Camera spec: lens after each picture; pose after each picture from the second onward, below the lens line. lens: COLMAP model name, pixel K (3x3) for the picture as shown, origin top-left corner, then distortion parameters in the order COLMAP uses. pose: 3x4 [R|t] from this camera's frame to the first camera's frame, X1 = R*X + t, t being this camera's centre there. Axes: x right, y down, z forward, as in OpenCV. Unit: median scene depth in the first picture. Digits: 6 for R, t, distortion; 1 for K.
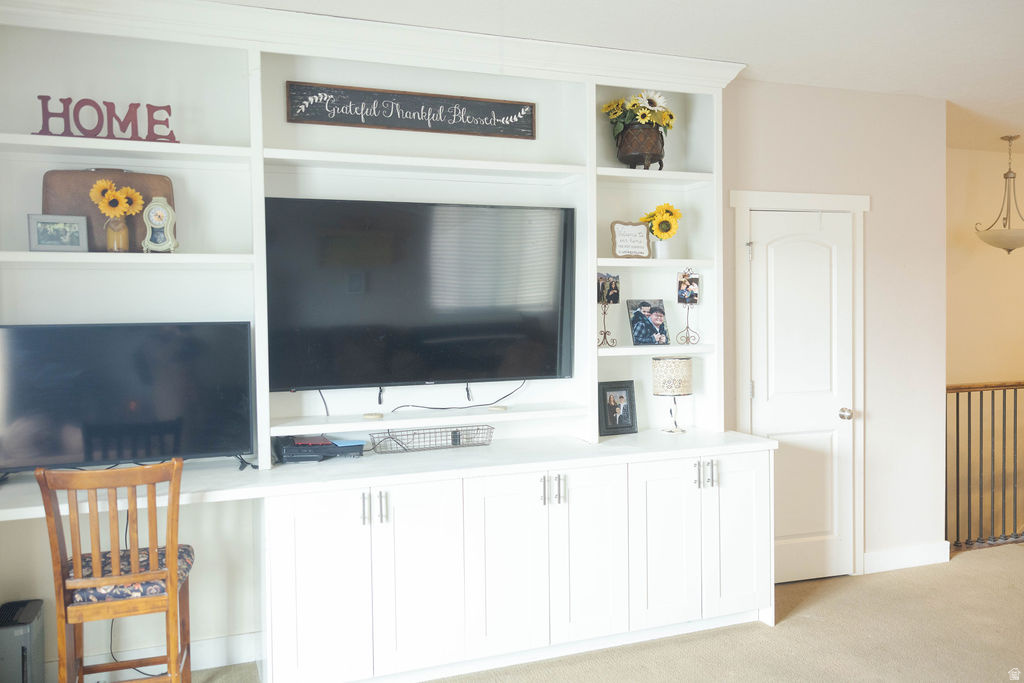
lens RADIAL K [[828.2, 0, 512.0], [0, 828.2, 341.5], [0, 0, 1]] dist [0.003786, -0.001073]
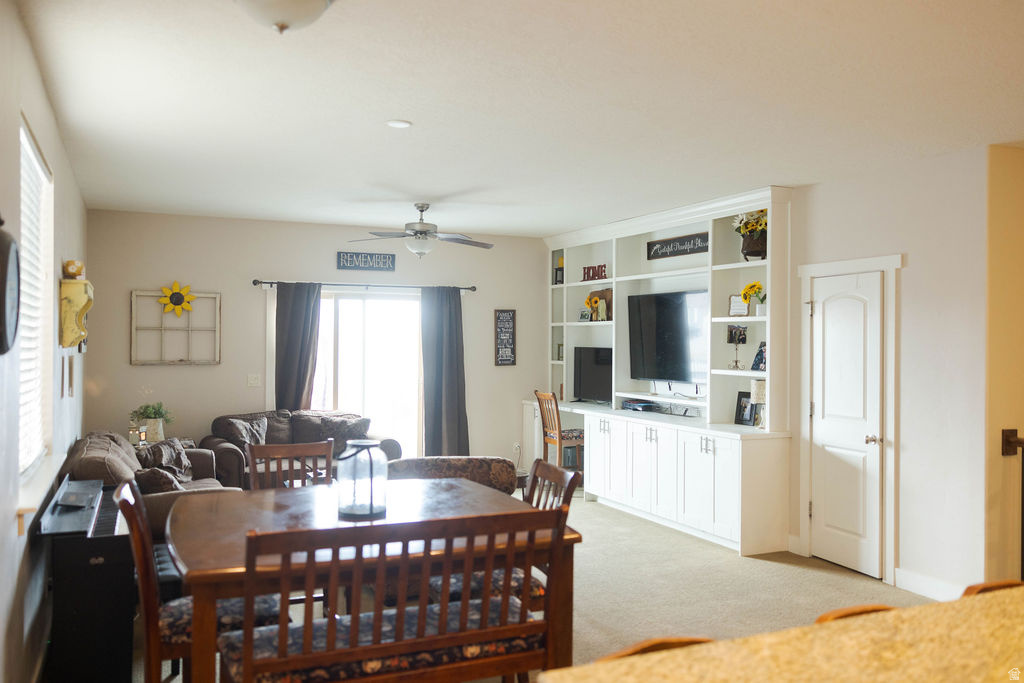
lens RADIAL K [[828.2, 0, 512.0], [0, 828.2, 341.5], [0, 0, 1]] dist [0.003786, -0.001073]
pose [[0.059190, 0.017898, -0.998086, 1.771669], [-0.042643, 0.998972, 0.015385, -0.057468], [0.997335, 0.041651, 0.059893, 0.459045]]
